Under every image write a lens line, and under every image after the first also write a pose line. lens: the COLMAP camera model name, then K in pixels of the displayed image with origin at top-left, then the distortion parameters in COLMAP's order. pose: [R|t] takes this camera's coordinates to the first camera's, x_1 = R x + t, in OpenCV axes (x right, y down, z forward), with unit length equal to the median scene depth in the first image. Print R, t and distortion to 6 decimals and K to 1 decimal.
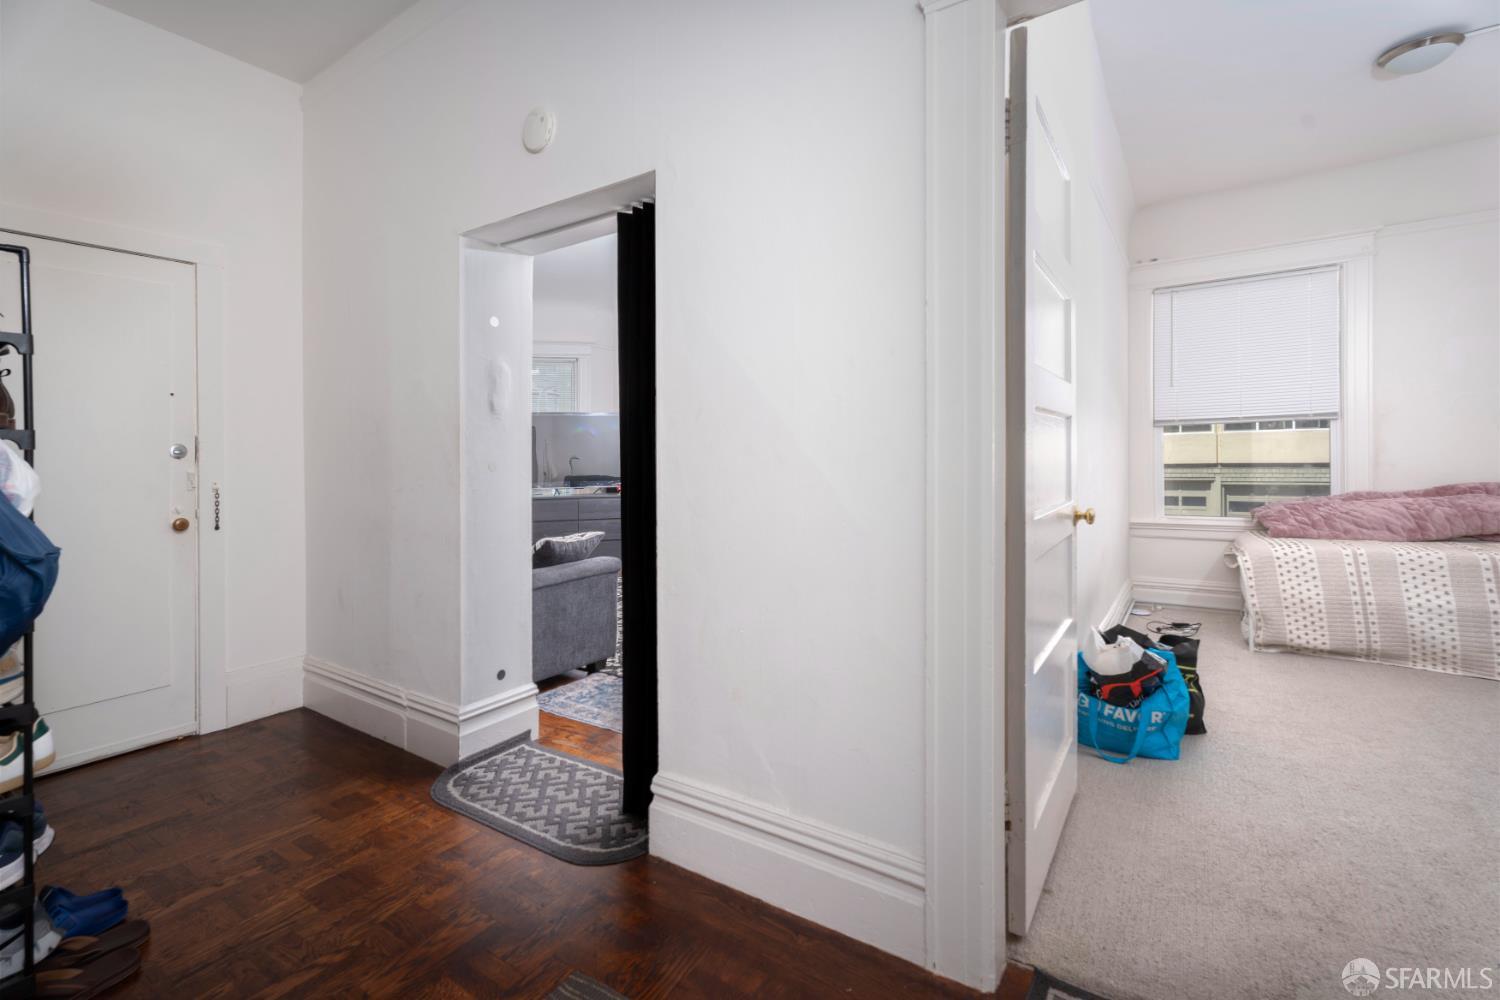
lens RADIAL K [[684.5, 0, 724.6], [0, 684.5, 486.5], [0, 0, 1]] dist [0.000389, -0.000930]
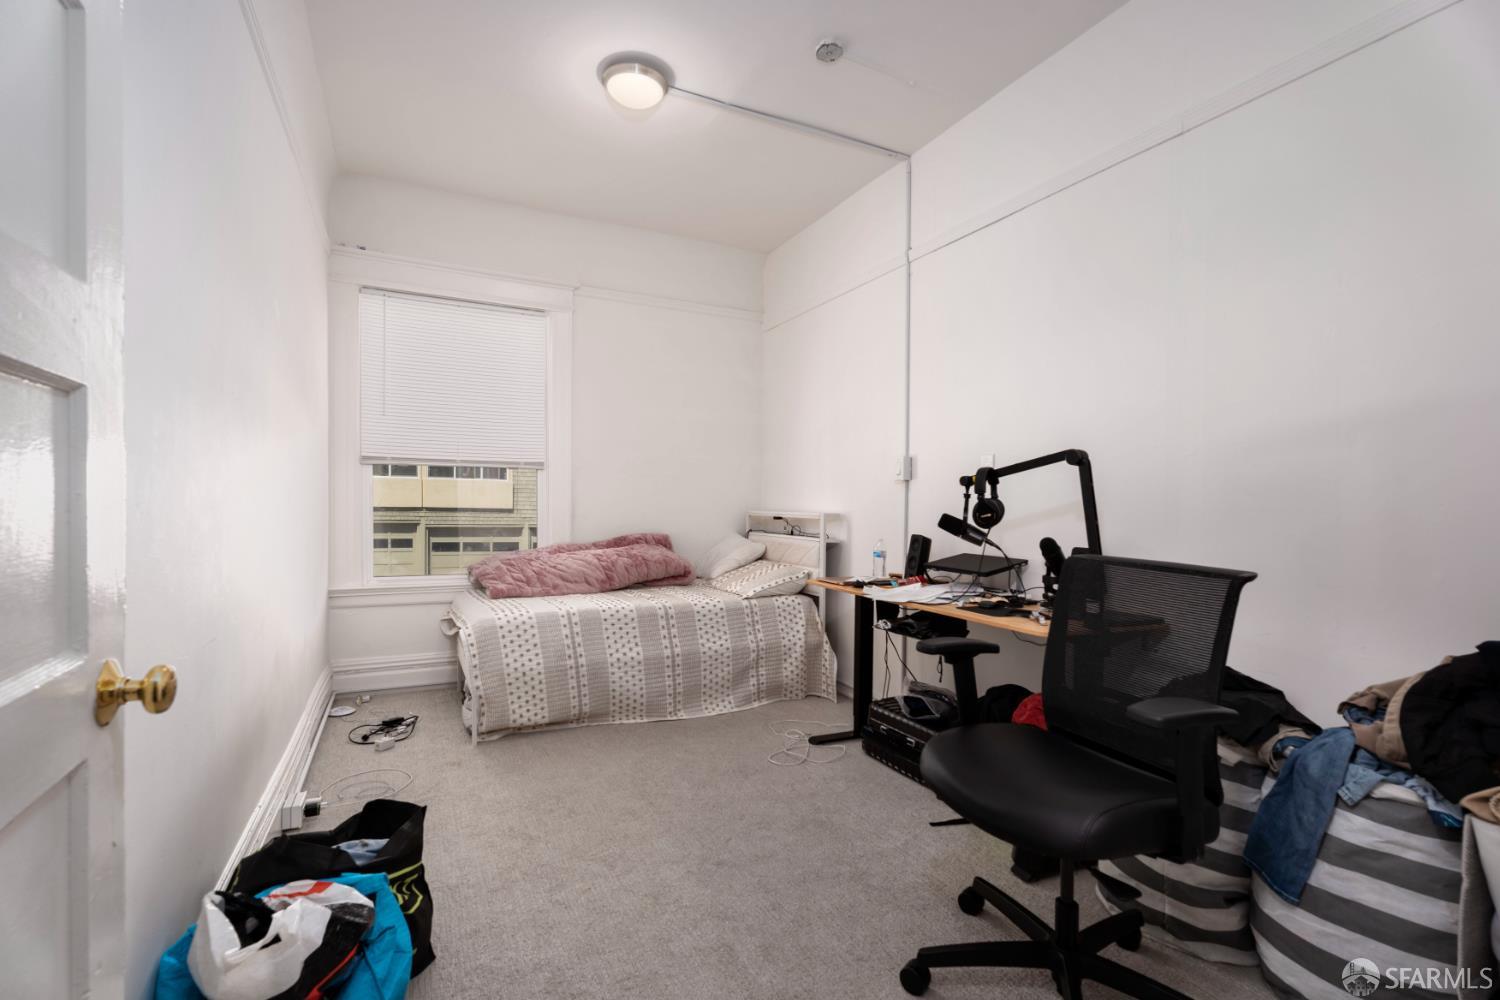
lens RADIAL K [[684.5, 0, 750.5], [0, 684.5, 515.3], [0, 0, 1]] dist [0.000389, -0.000930]
pose [[0.476809, 0.010847, 0.878940, 0.203925], [0.004198, 0.999884, -0.014616, -0.020095], [-0.878997, 0.010659, 0.476708, 0.315833]]
